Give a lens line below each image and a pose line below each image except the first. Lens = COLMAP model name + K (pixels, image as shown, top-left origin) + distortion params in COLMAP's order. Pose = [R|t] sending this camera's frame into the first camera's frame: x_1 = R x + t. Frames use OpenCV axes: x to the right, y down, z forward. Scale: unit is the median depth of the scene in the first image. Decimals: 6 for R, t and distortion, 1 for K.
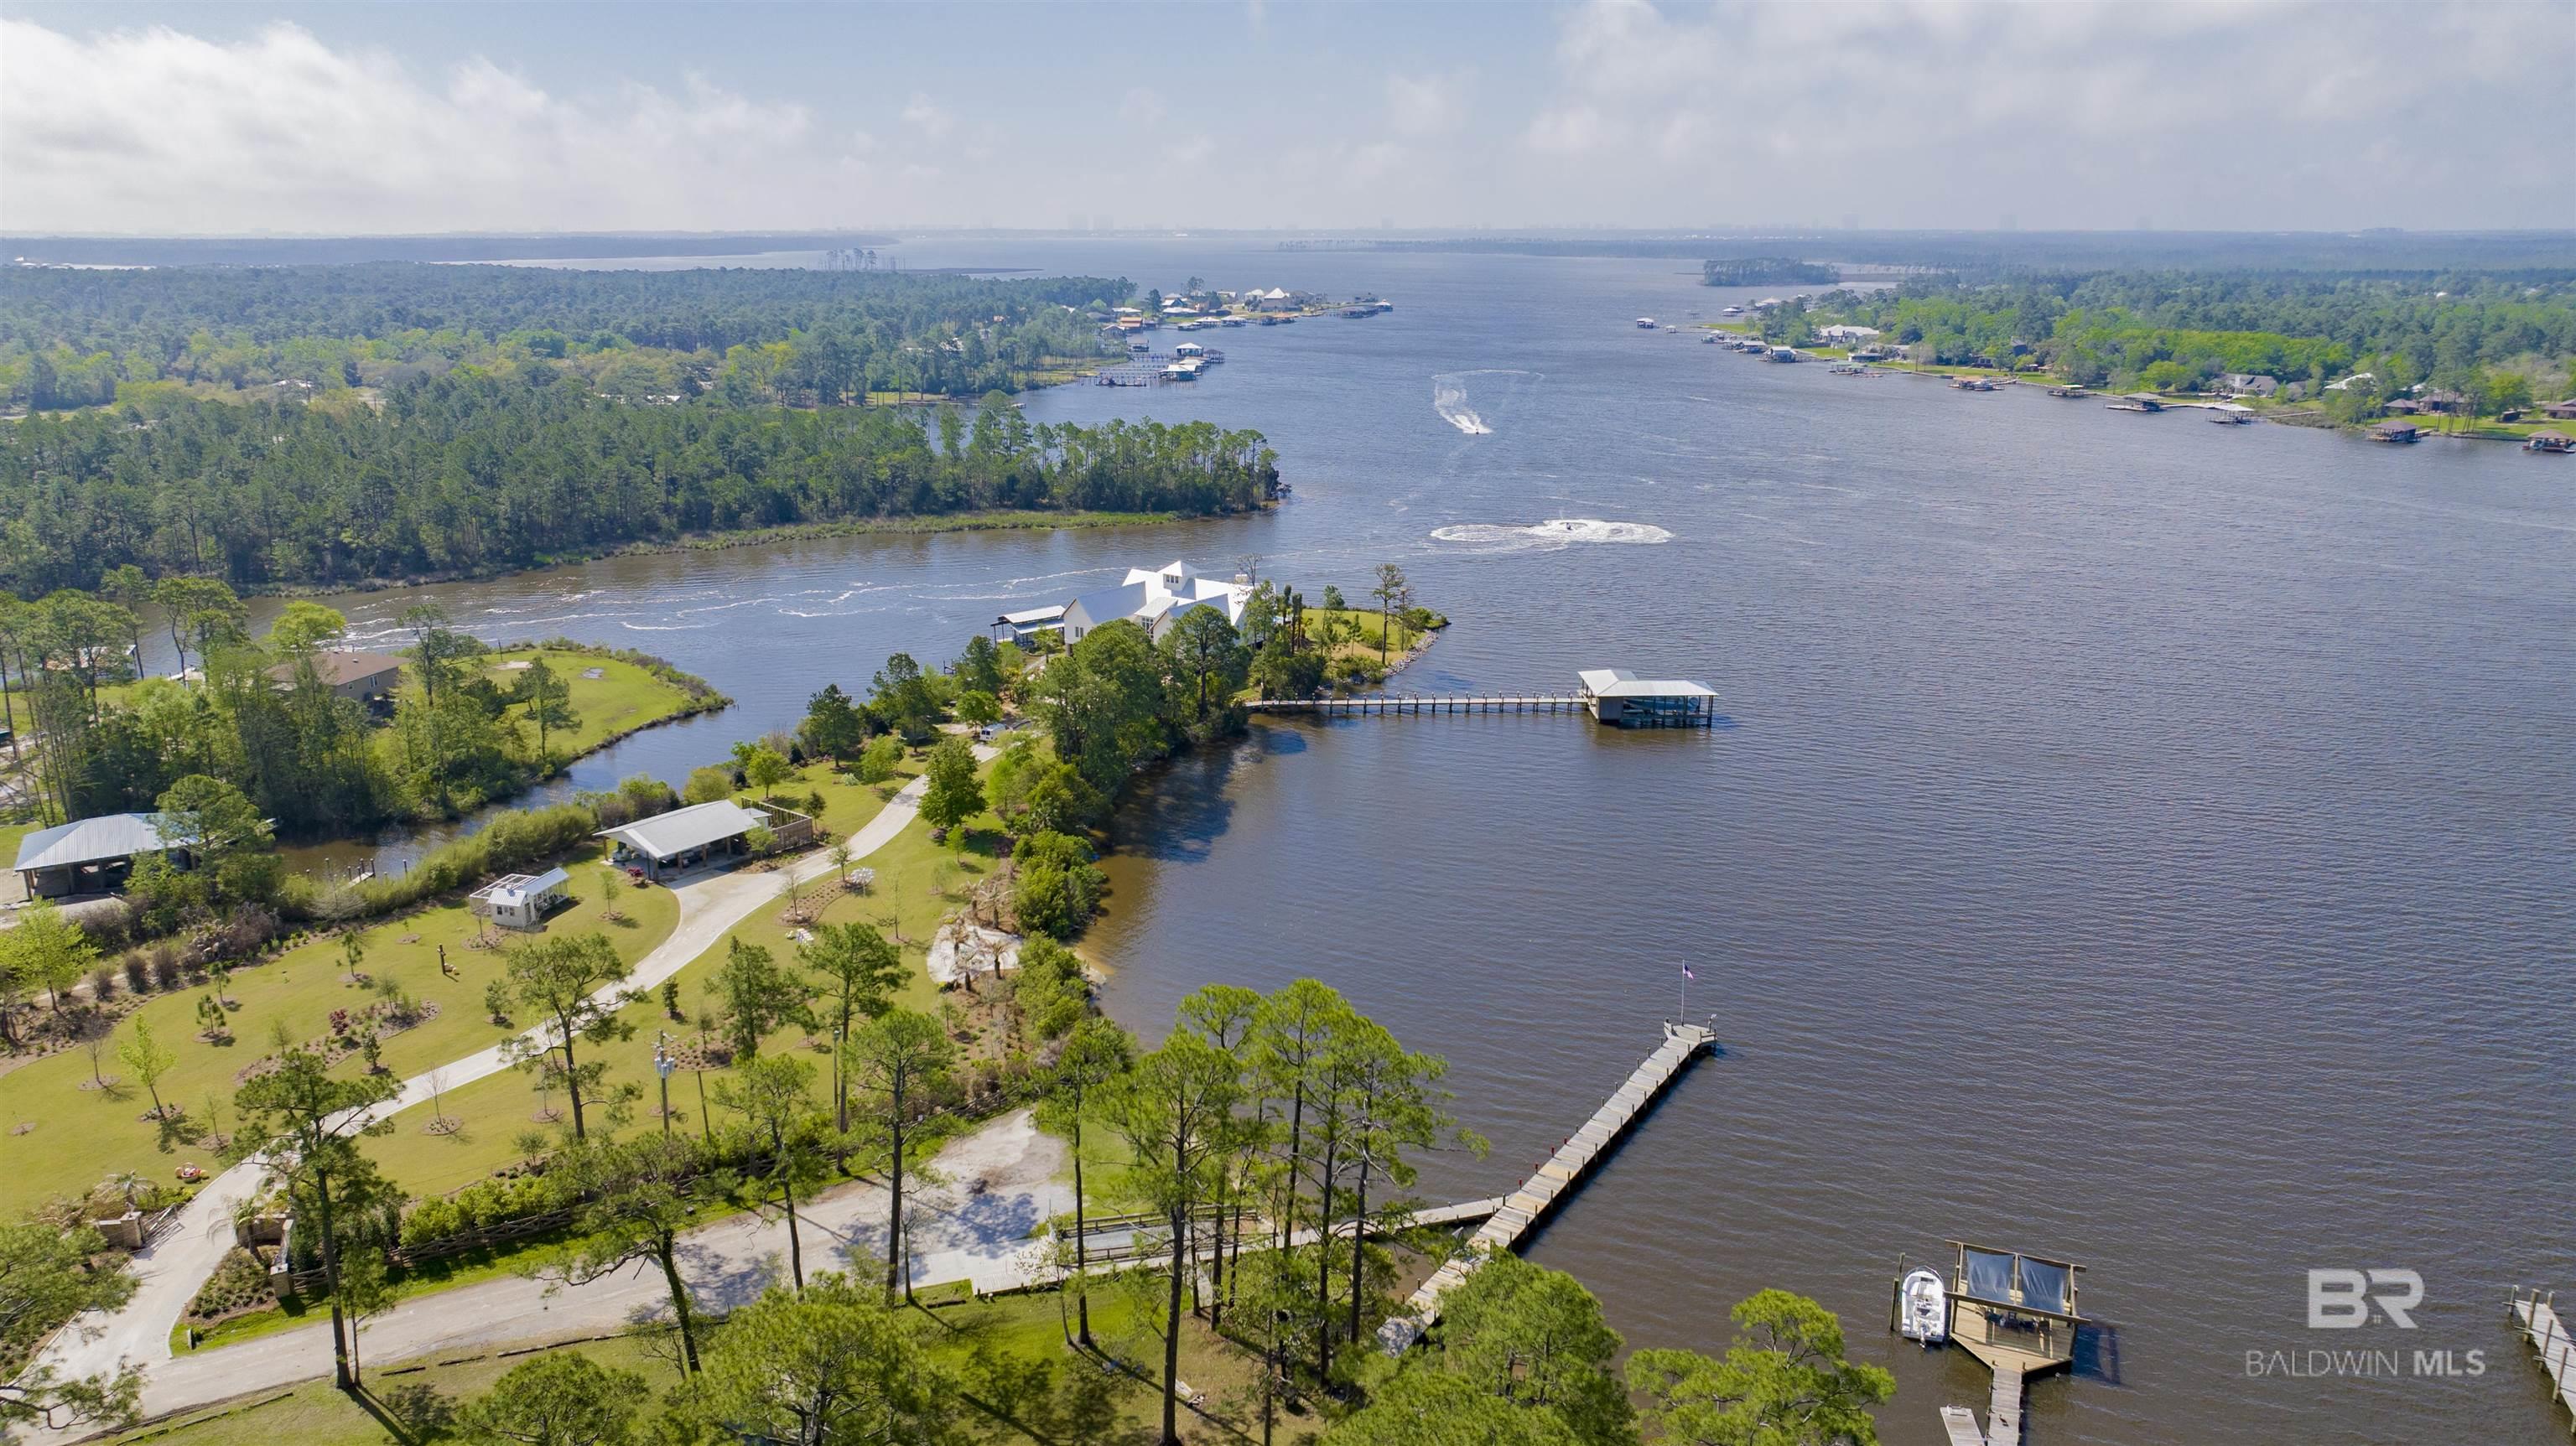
lens RADIAL K [[1805.8, 0, 1288.0], [0, 1805.8, 723.0], [0, 0, 1]] dist [-0.021072, 0.006265]
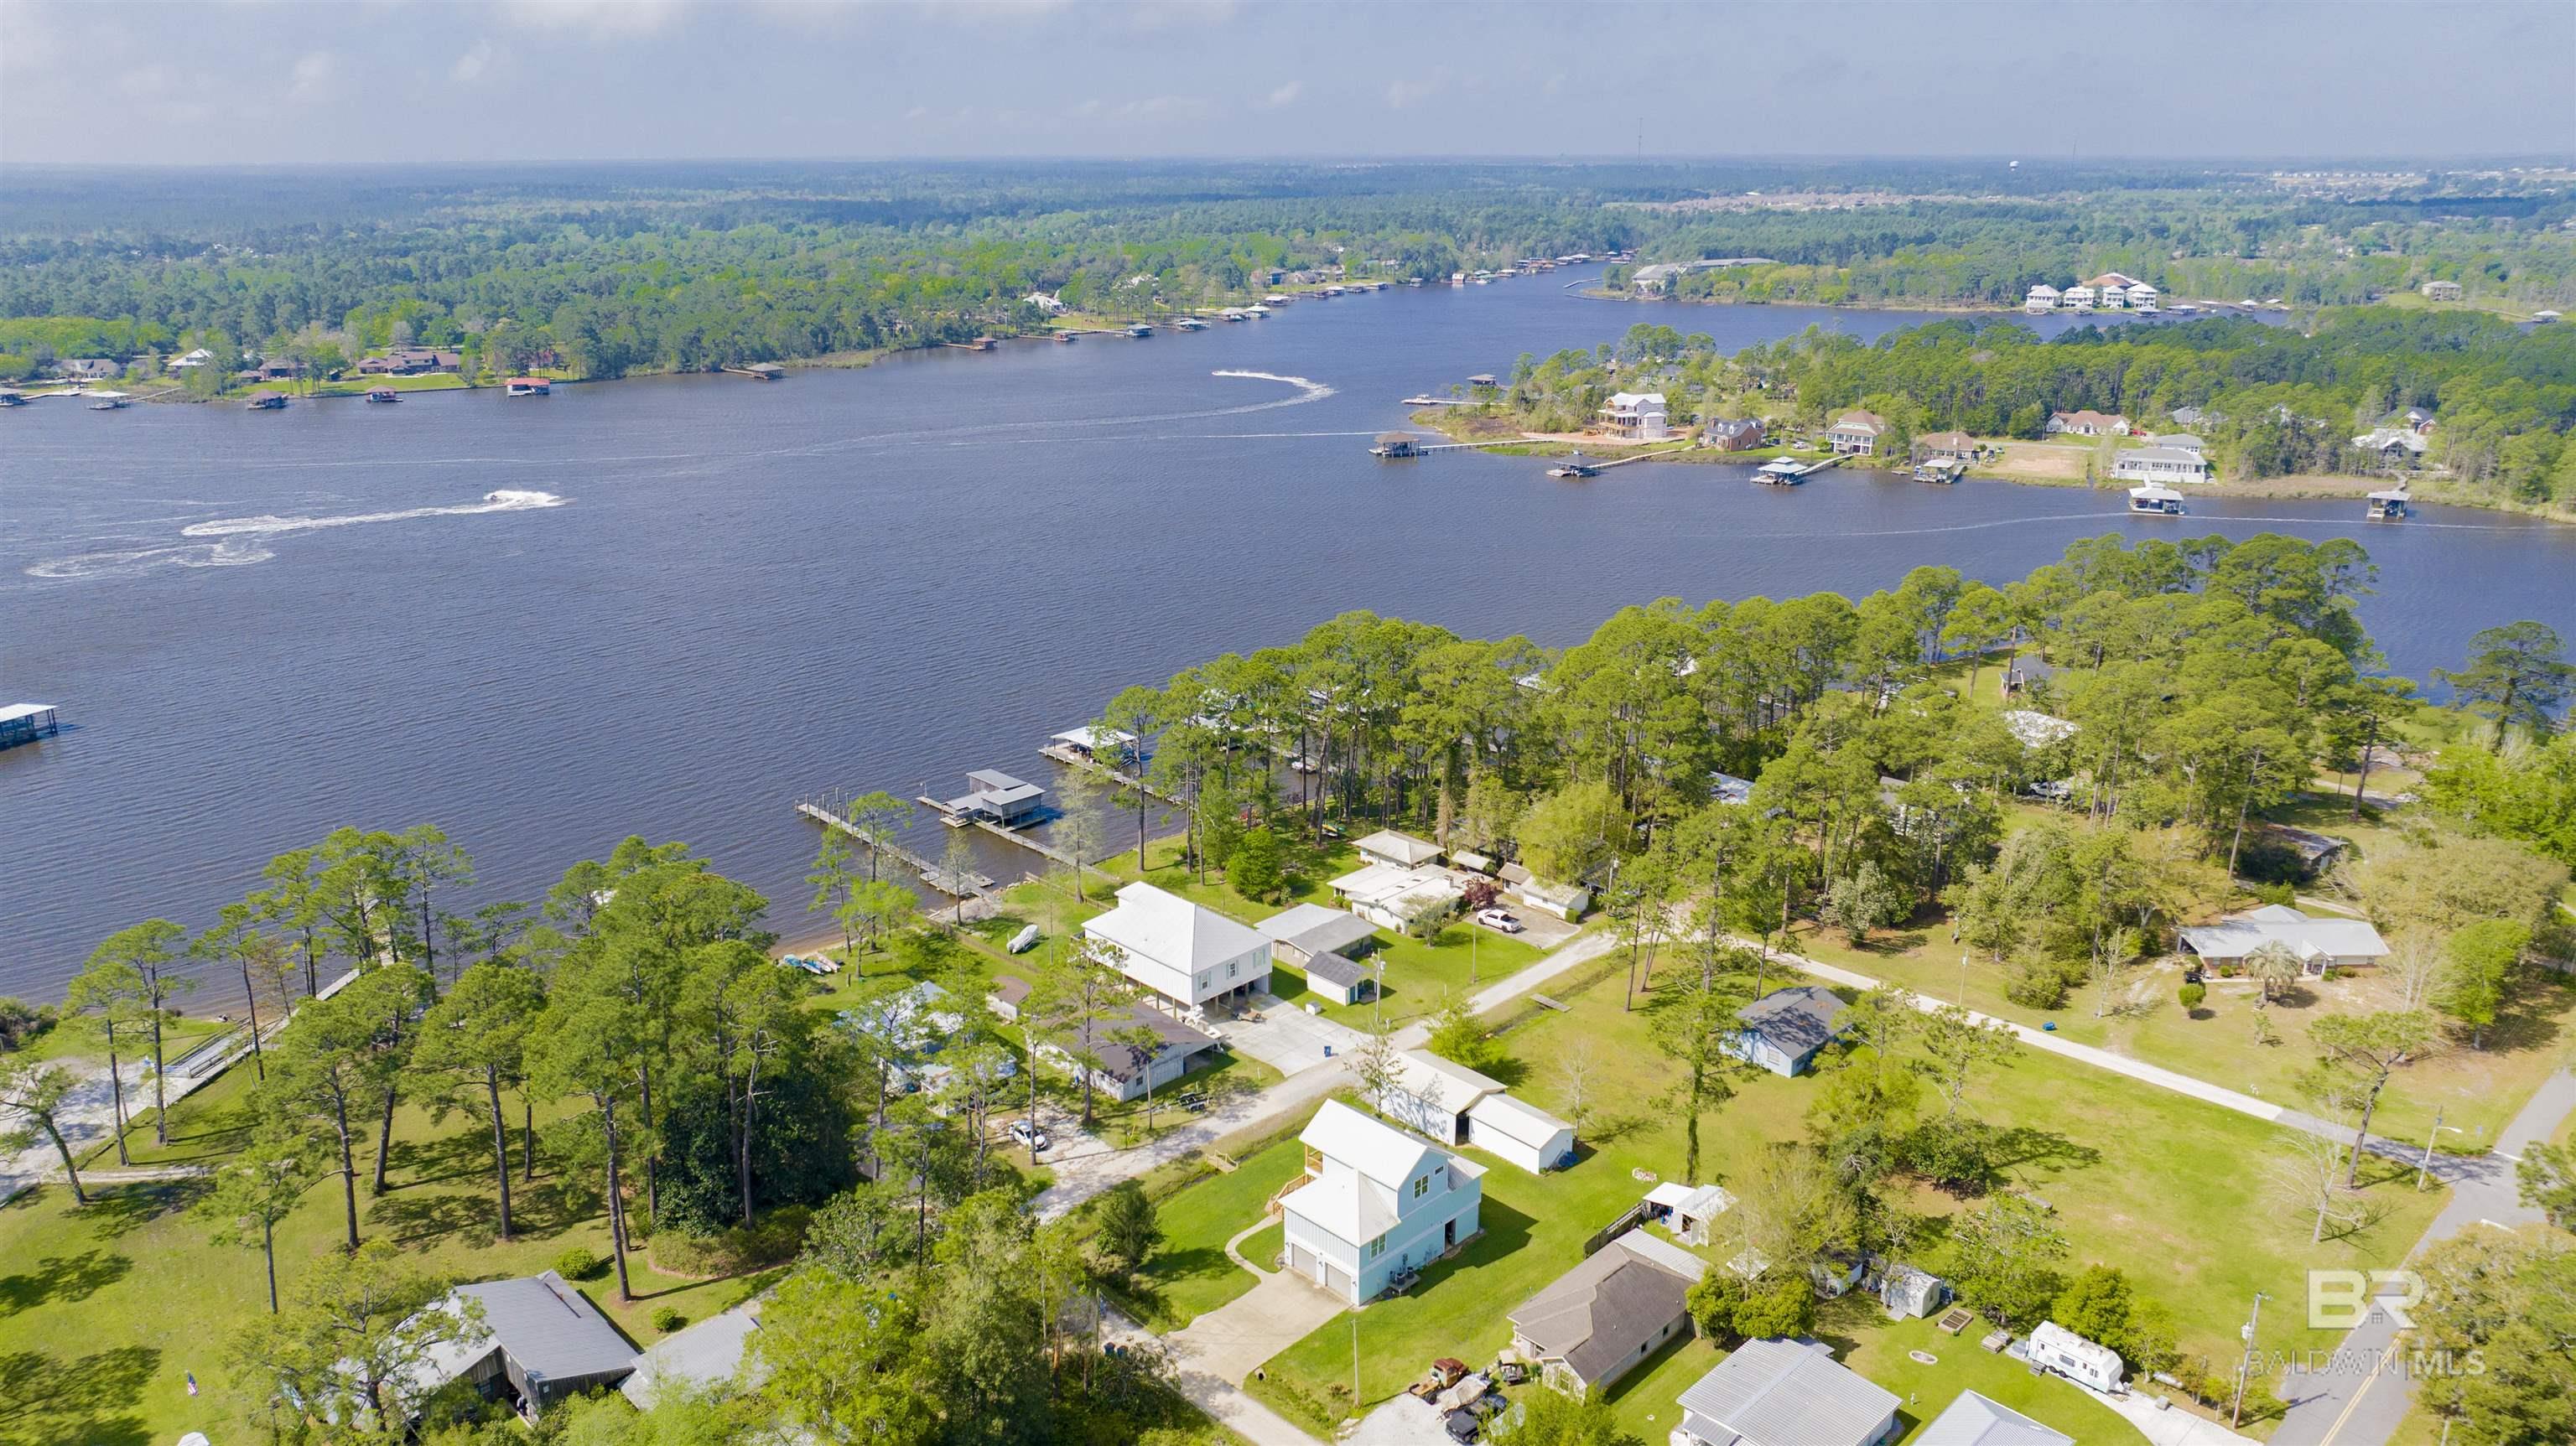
lens RADIAL K [[1805.8, 0, 1288.0], [0, 1805.8, 723.0], [0, 0, 1]] dist [-0.021072, 0.006265]
pose [[0.411706, -0.274628, 0.868952, -0.292321], [0.243308, 0.952025, 0.185604, -0.016635], [-0.878236, 0.135009, 0.458774, -0.182244]]
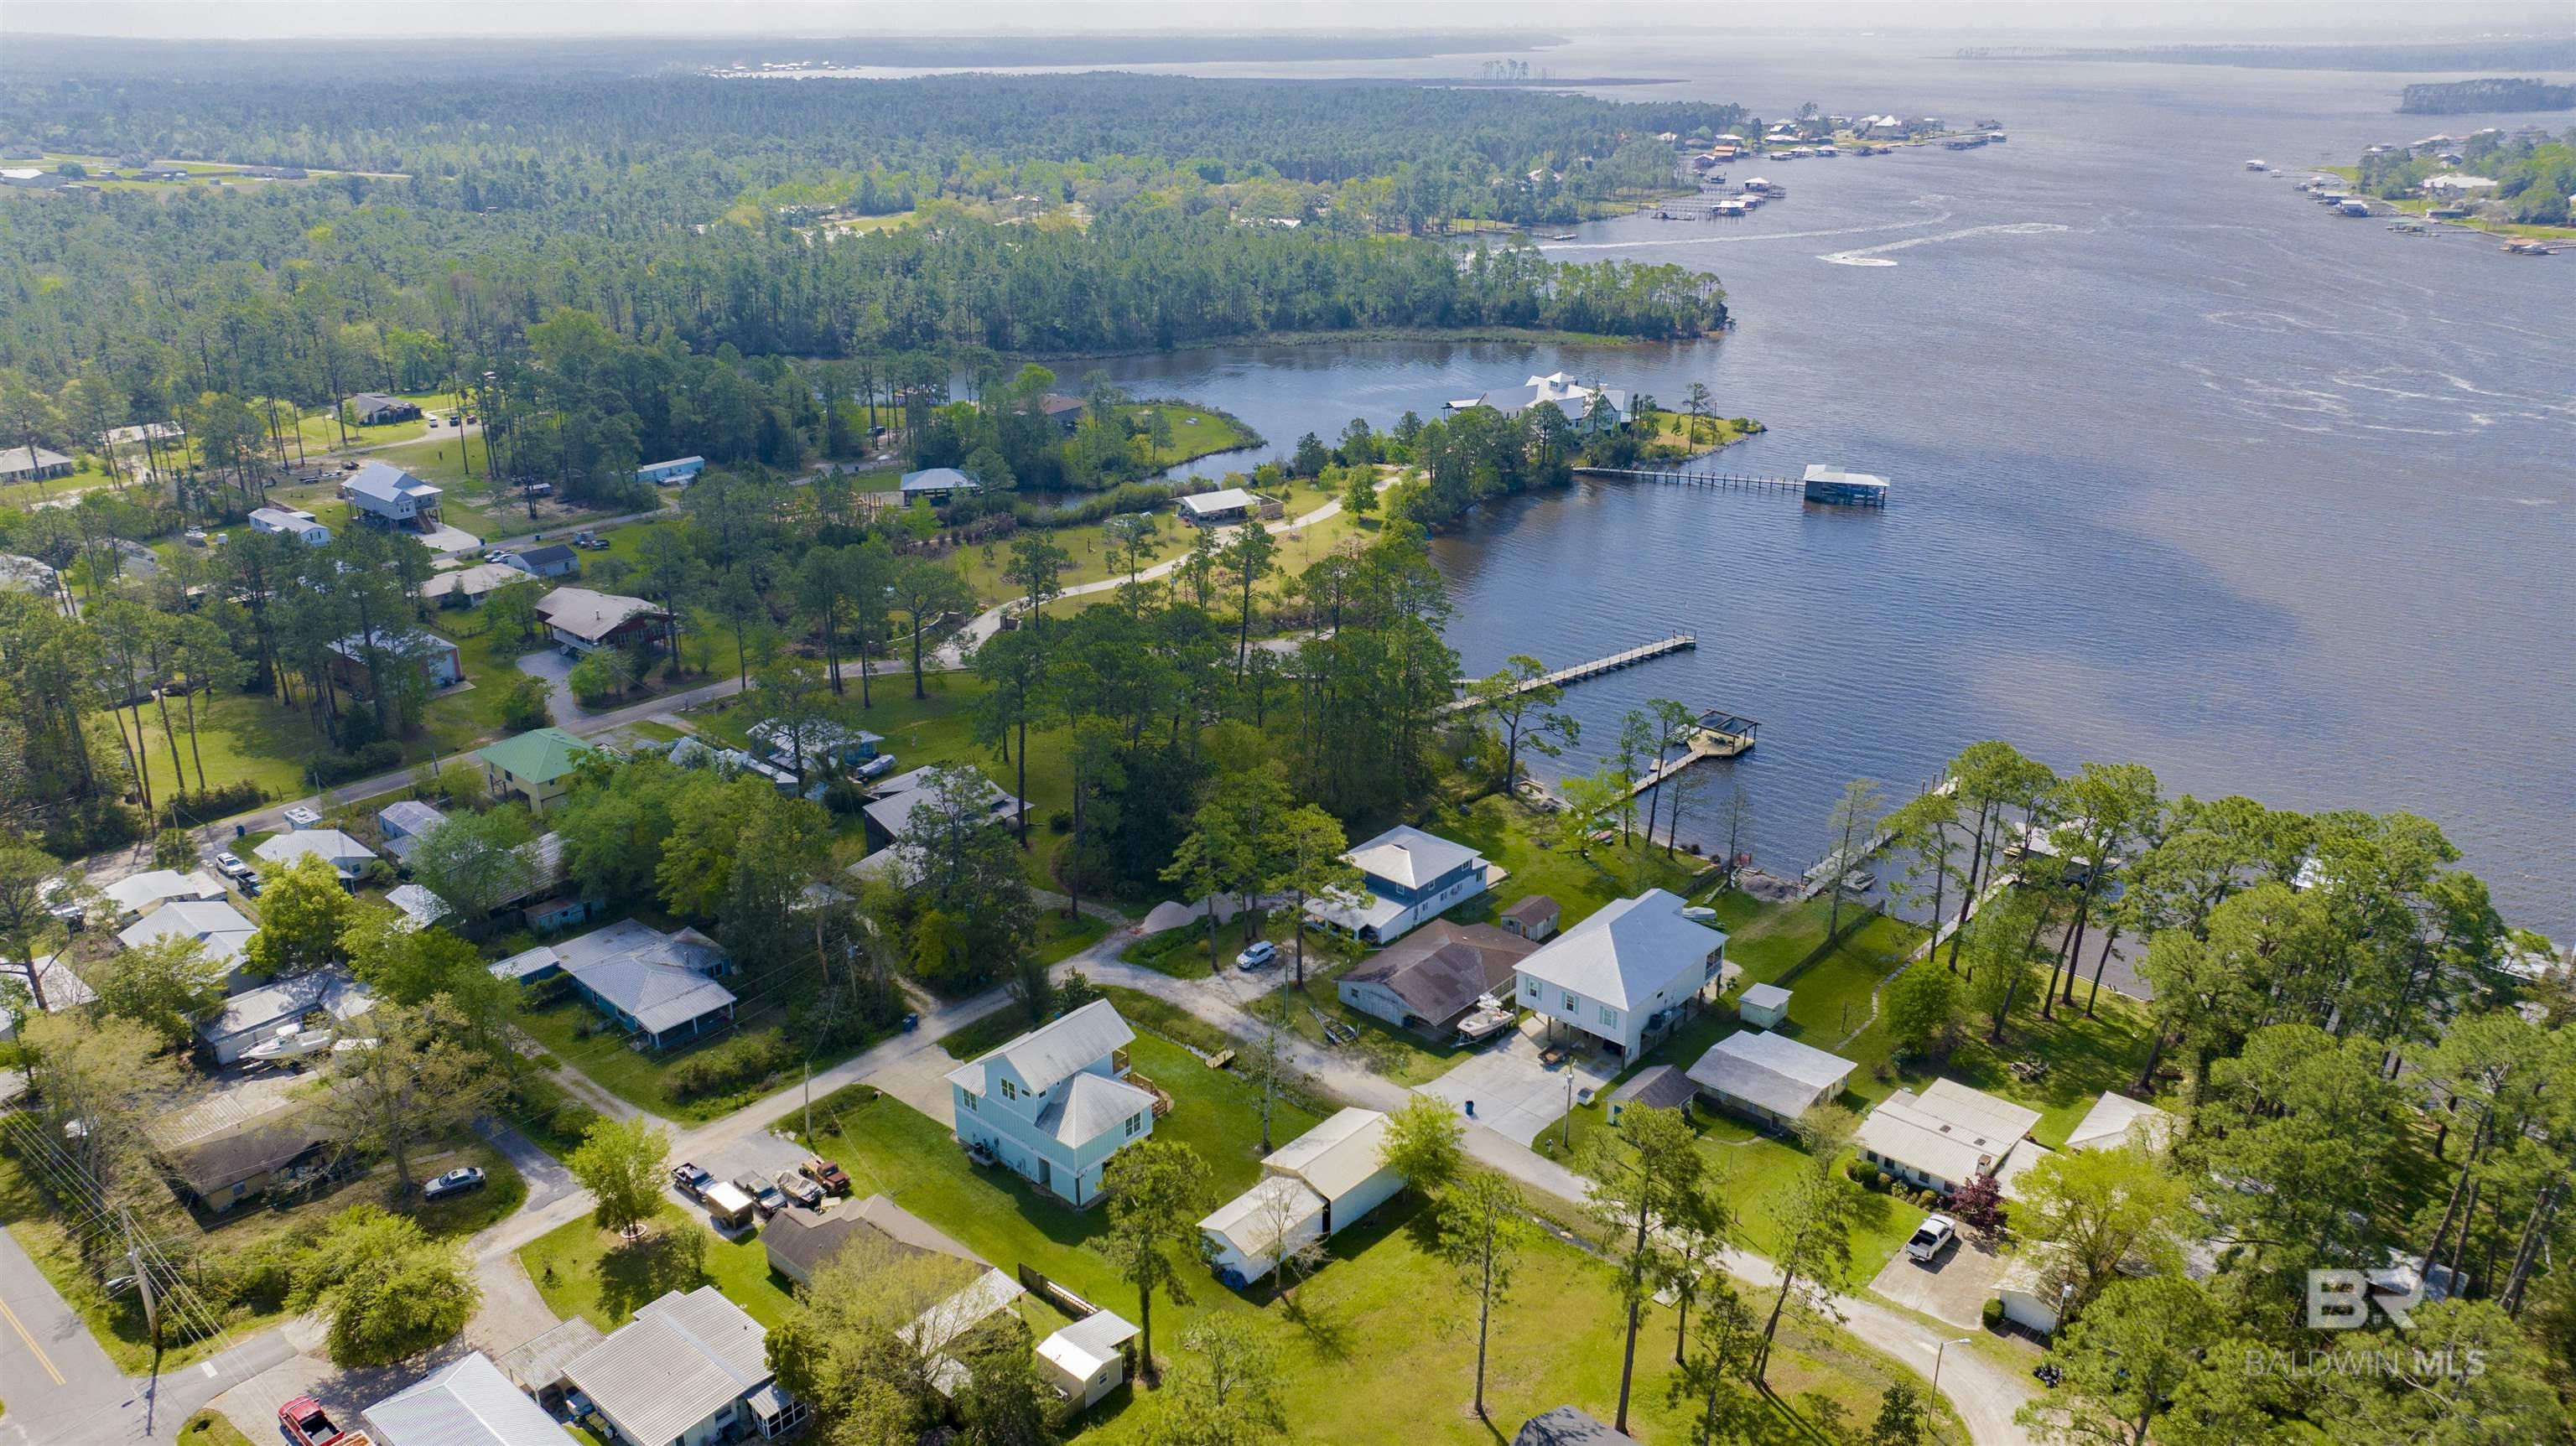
lens RADIAL K [[1805.8, 0, 1288.0], [0, 1805.8, 723.0], [0, 0, 1]] dist [-0.021072, 0.006265]
pose [[0.936858, 0.123775, -0.327072, 0.172101], [-0.088785, 0.988810, 0.119886, 0.026165], [0.338251, -0.083277, 0.937364, -0.338769]]
